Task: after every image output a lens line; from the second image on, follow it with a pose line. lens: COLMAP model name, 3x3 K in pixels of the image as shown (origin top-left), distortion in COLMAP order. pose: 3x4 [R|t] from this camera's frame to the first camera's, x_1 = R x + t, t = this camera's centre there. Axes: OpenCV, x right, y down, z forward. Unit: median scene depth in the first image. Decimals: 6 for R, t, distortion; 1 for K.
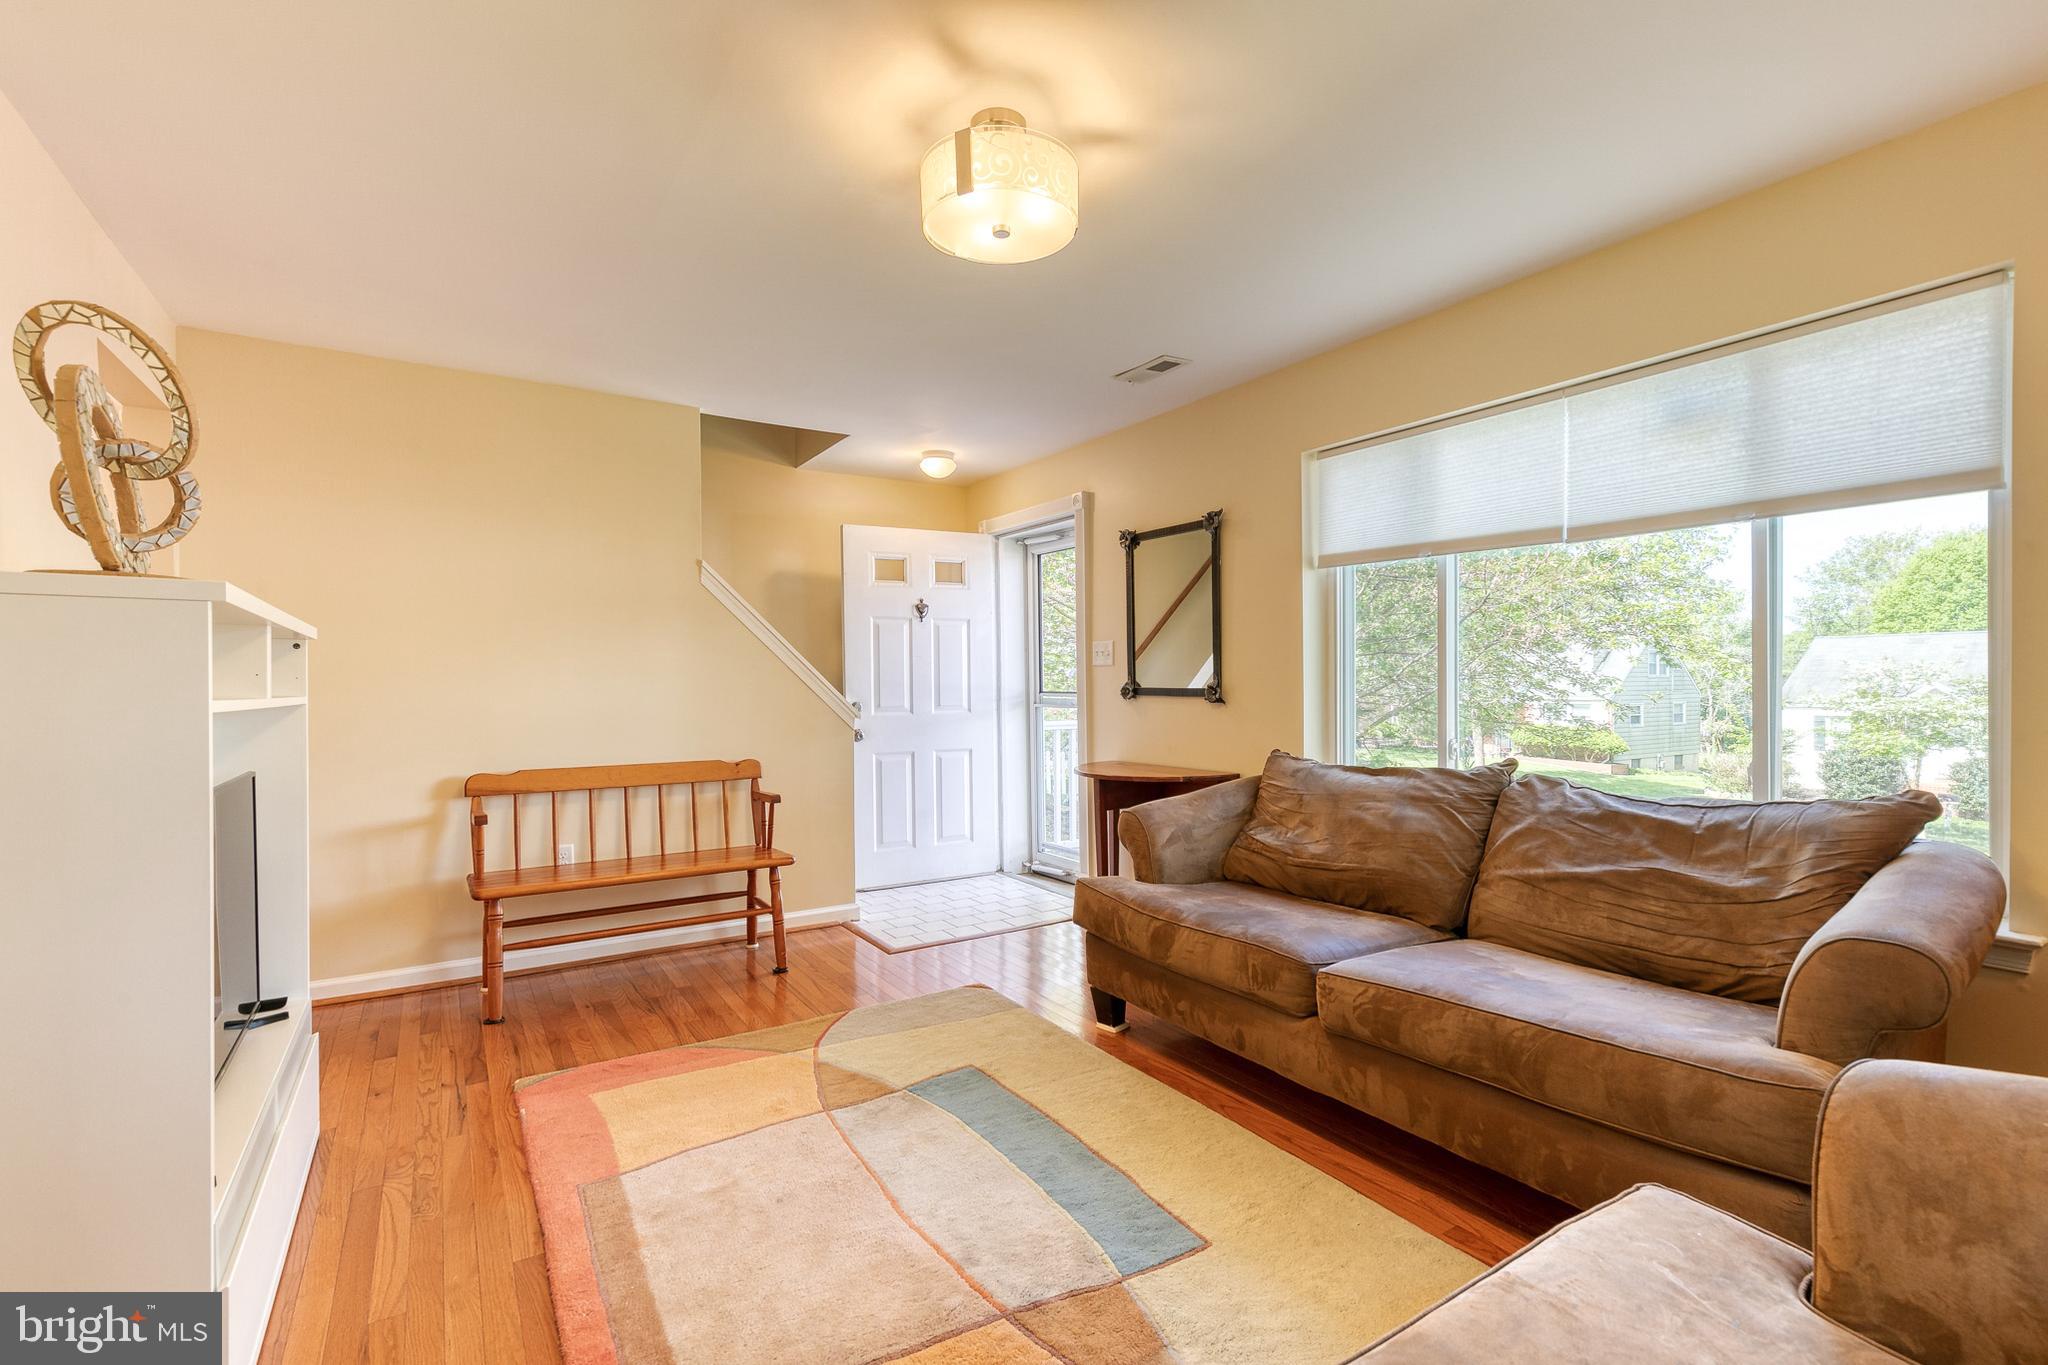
lens RADIAL K [[929.1, 0, 1047.8], [0, 929.1, 699.6], [0, 0, 1]] dist [0.010972, -0.003153]
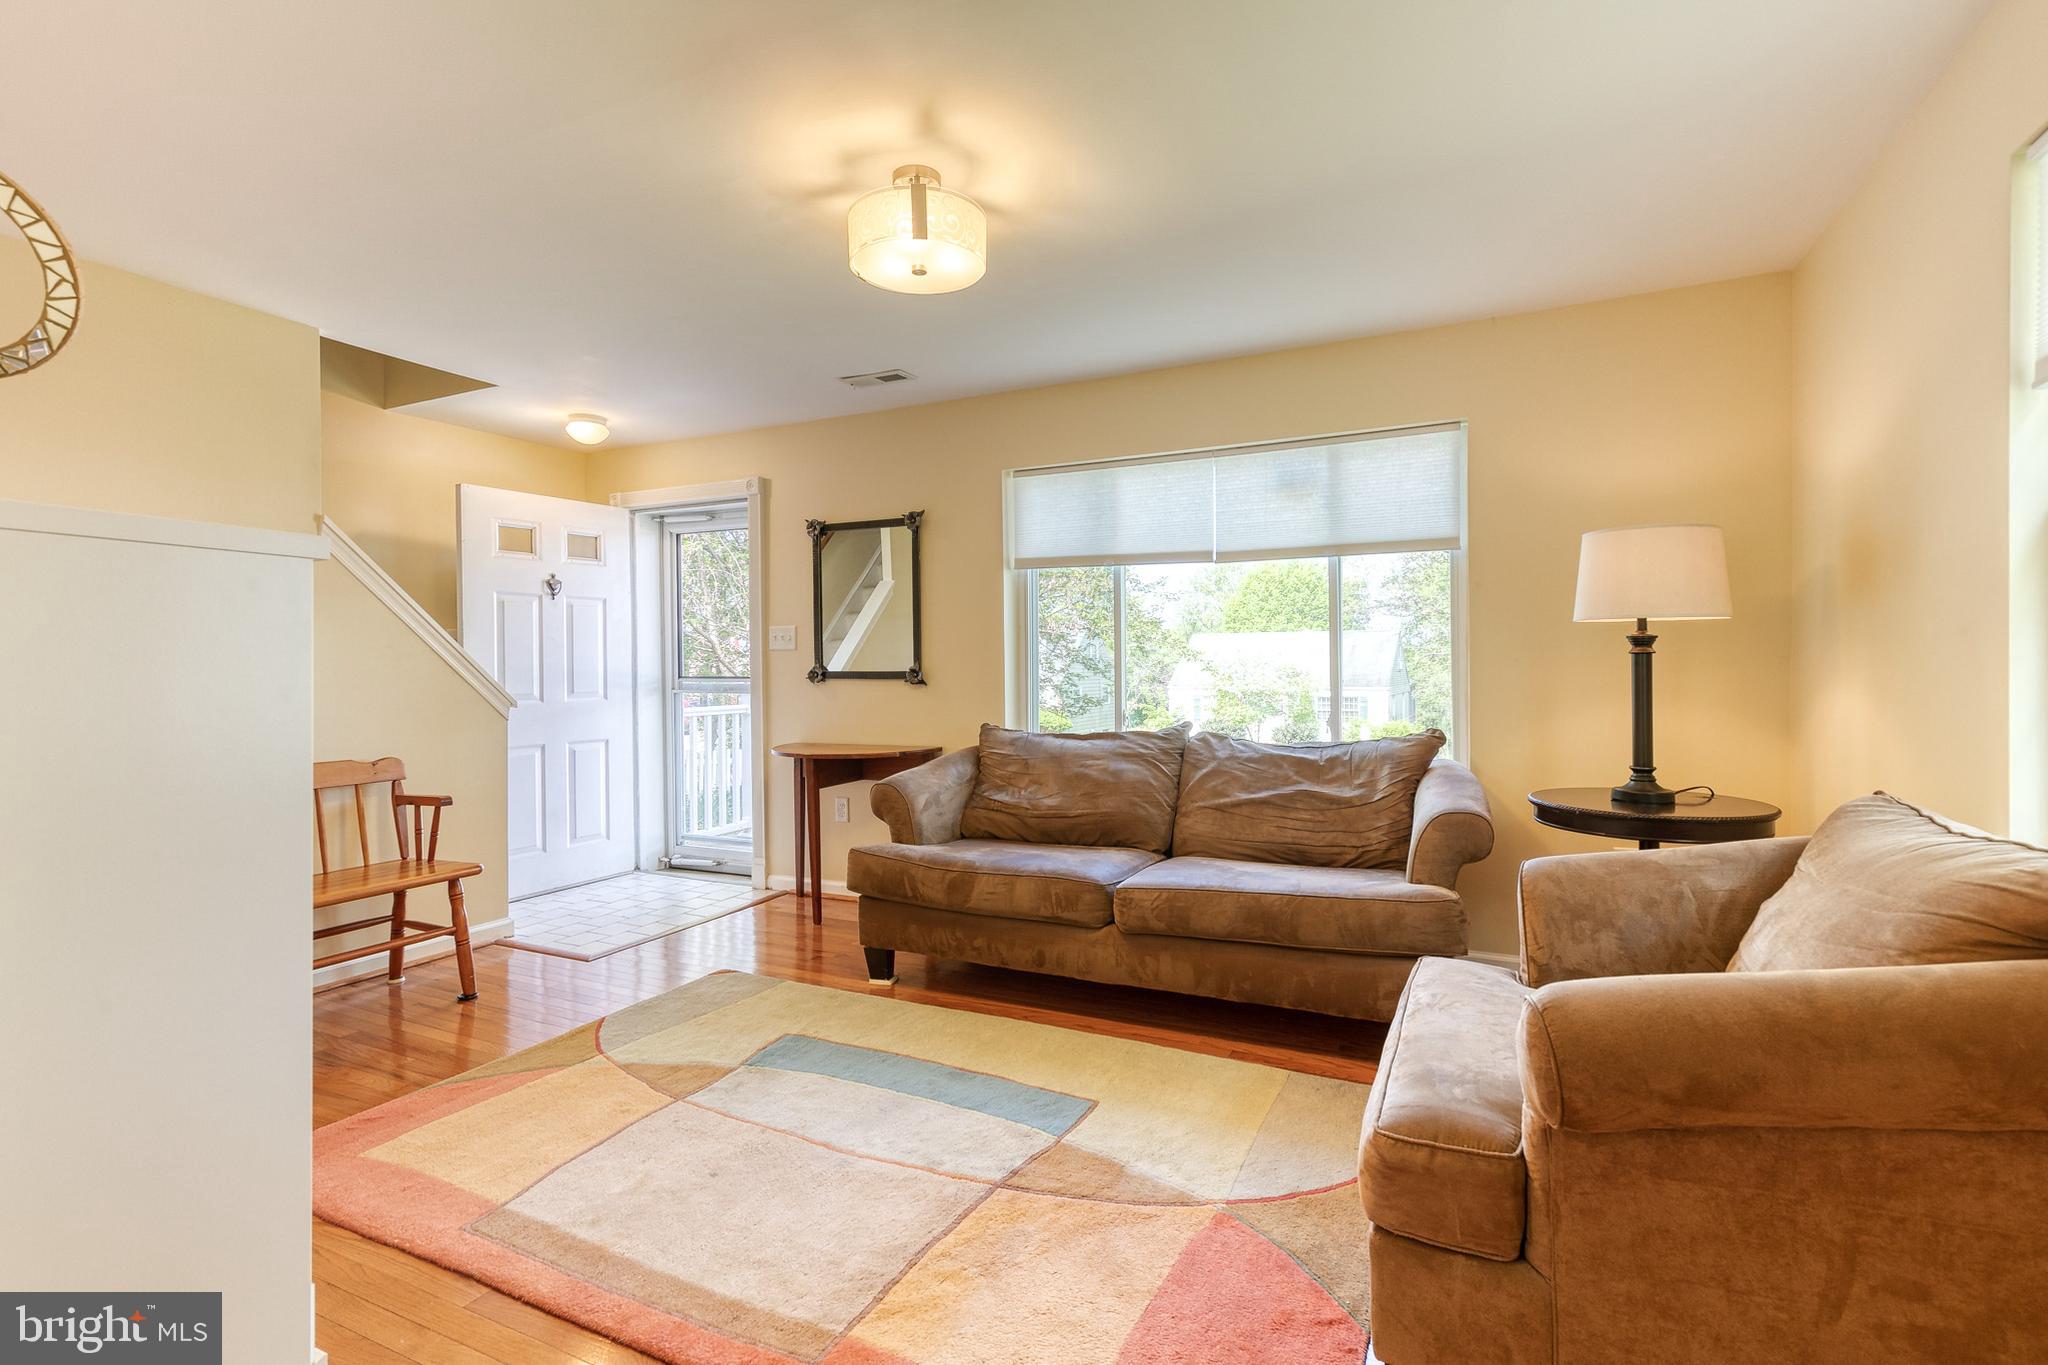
lens RADIAL K [[929.1, 0, 1054.6], [0, 929.1, 679.2], [0, 0, 1]] dist [0.010972, -0.003153]
pose [[0.853288, -0.007074, 0.521392, -0.295644], [0.011702, 0.999916, -0.005584, 0.006420], [-0.521309, 0.010866, 0.853299, -0.035190]]
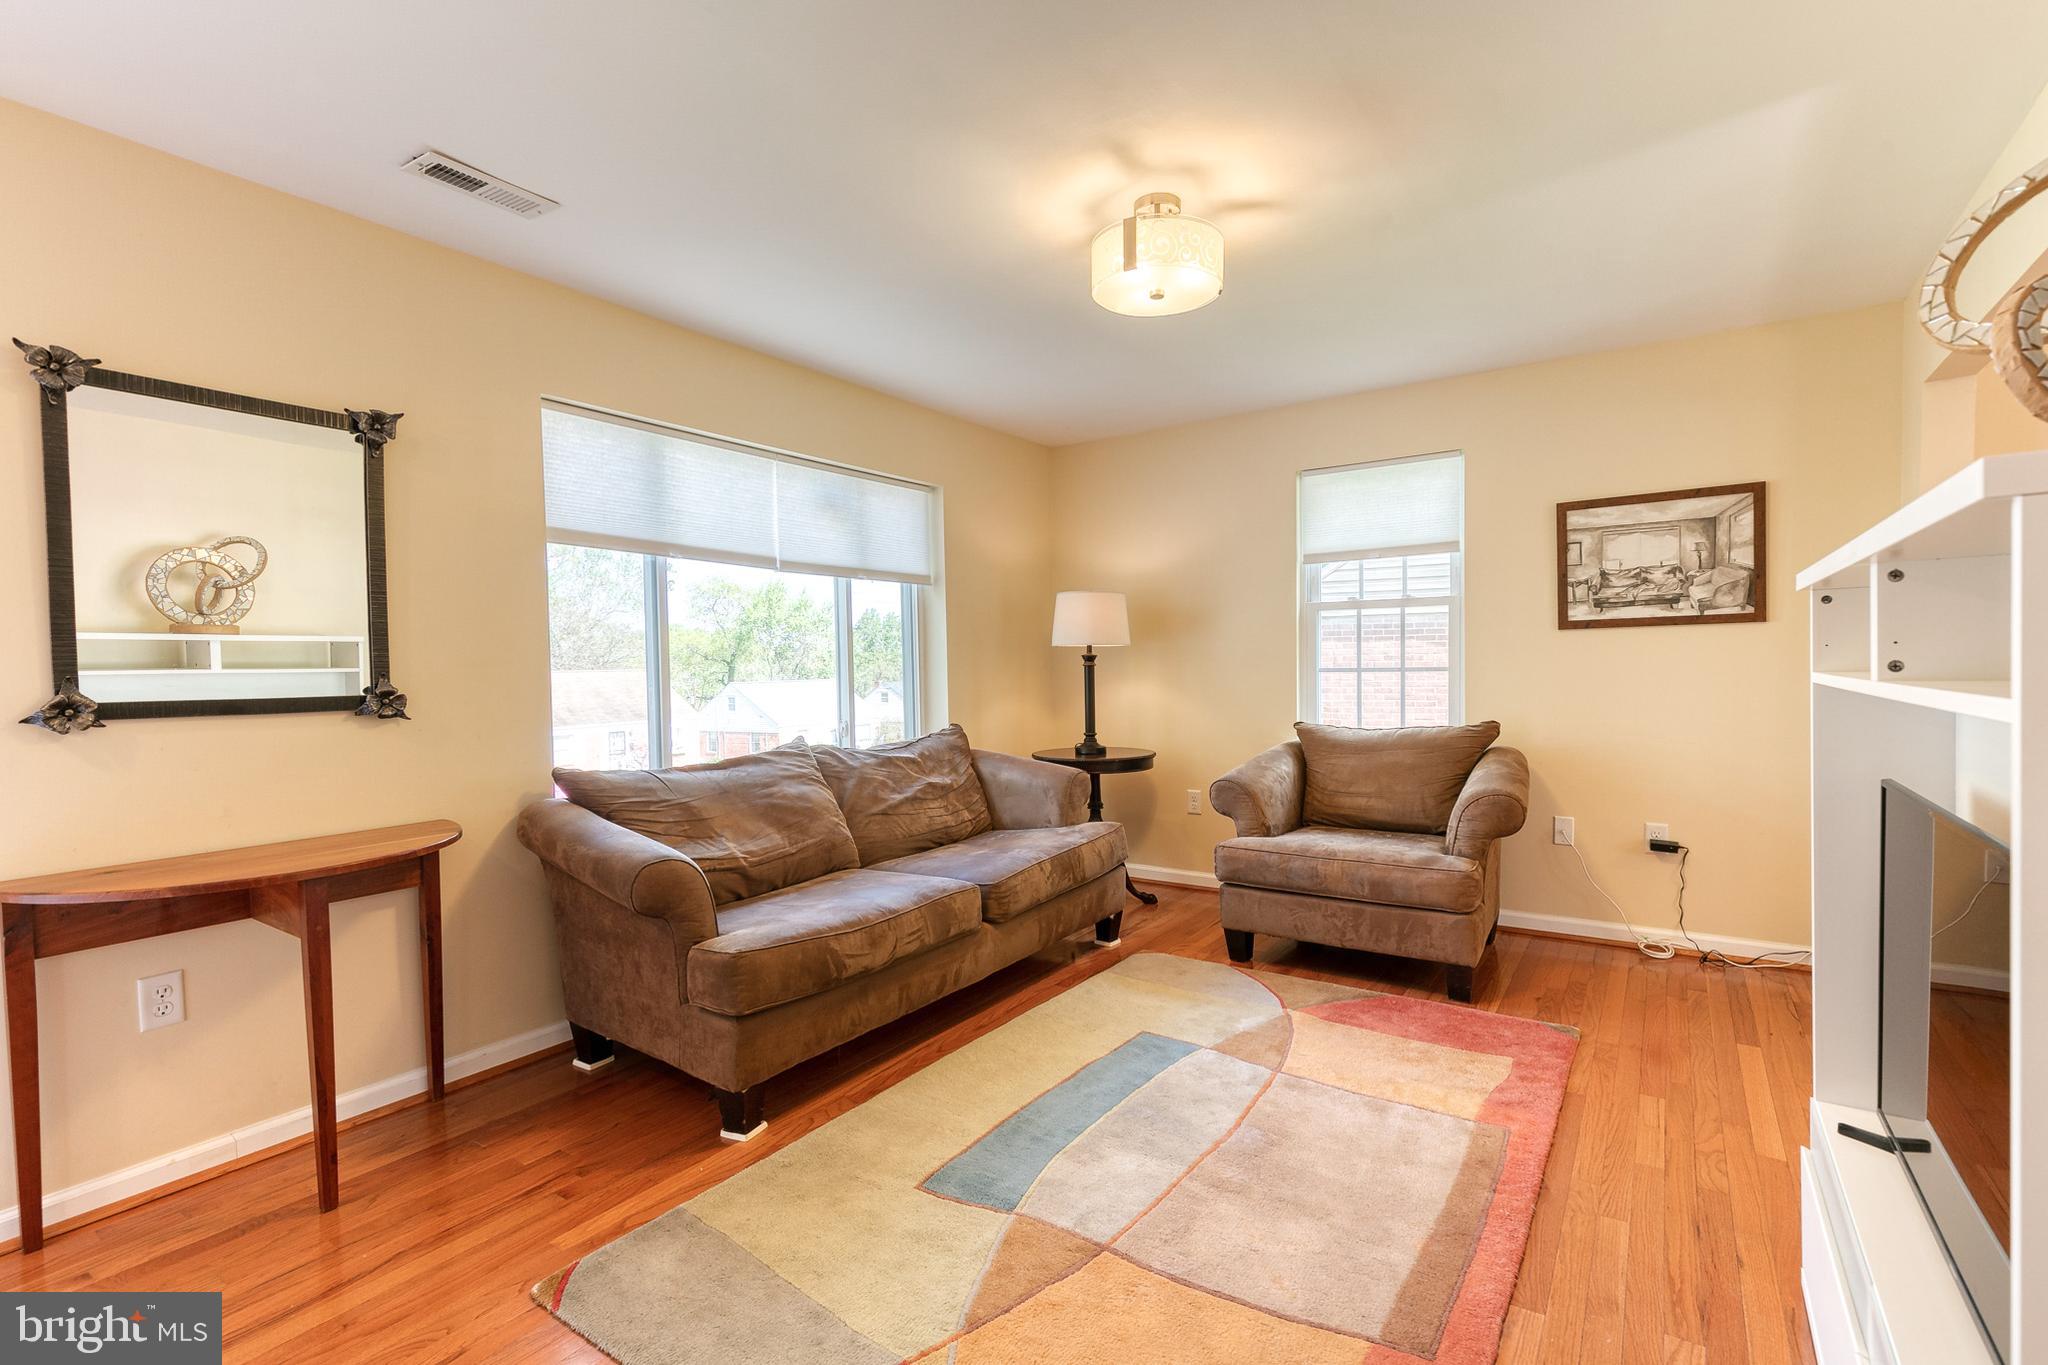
lens RADIAL K [[929.1, 0, 1039.5], [0, 929.1, 681.4], [0, 0, 1]] dist [0.010972, -0.003153]
pose [[-0.383052, -0.003333, 0.923721, -0.656119], [0.036677, 0.999150, 0.018815, -0.019041], [-0.922999, 0.041087, -0.382604, 0.955865]]
